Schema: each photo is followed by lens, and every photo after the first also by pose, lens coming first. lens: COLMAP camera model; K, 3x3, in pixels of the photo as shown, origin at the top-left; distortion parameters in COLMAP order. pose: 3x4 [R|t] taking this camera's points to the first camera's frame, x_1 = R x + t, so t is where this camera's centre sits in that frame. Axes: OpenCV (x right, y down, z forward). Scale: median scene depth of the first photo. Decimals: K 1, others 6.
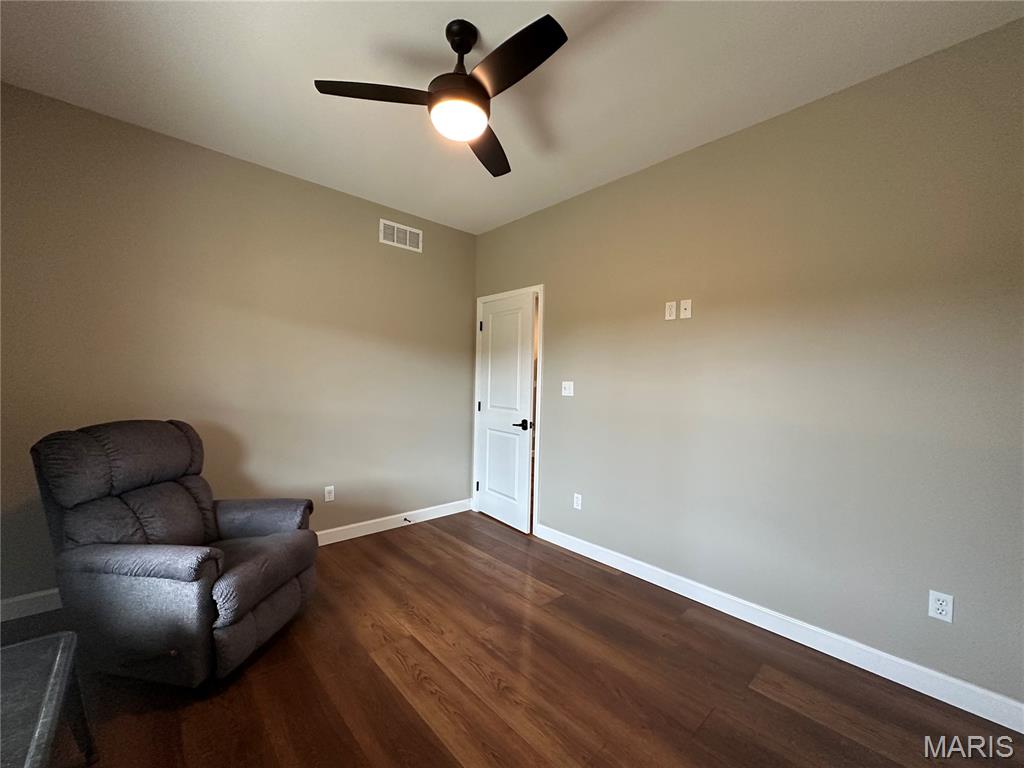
lens RADIAL K [[417.9, 0, 512.0], [0, 417.9, 384.0], [0, 0, 1]] dist [0.009706, 0.000289]
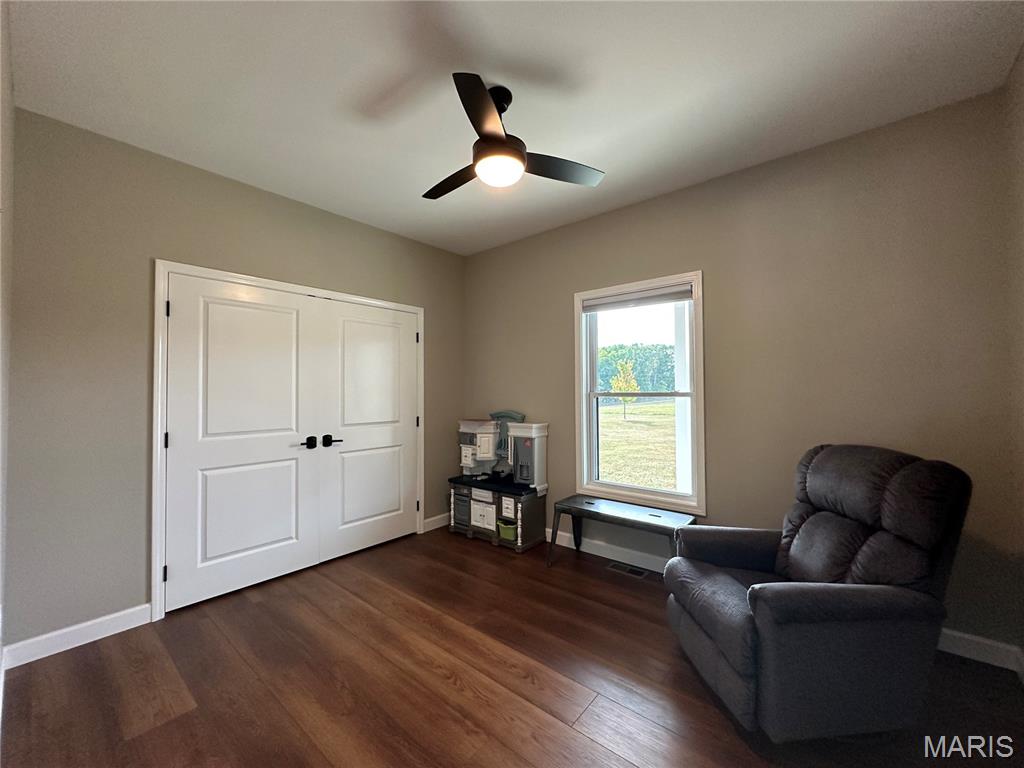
lens RADIAL K [[417.9, 0, 512.0], [0, 417.9, 384.0], [0, 0, 1]] dist [0.009706, 0.000289]
pose [[-0.992258, -0.016254, -0.123123, -0.025763], [-0.014908, 0.999819, -0.011847, -0.024609], [0.123293, -0.009919, -0.992321, 1.842964]]
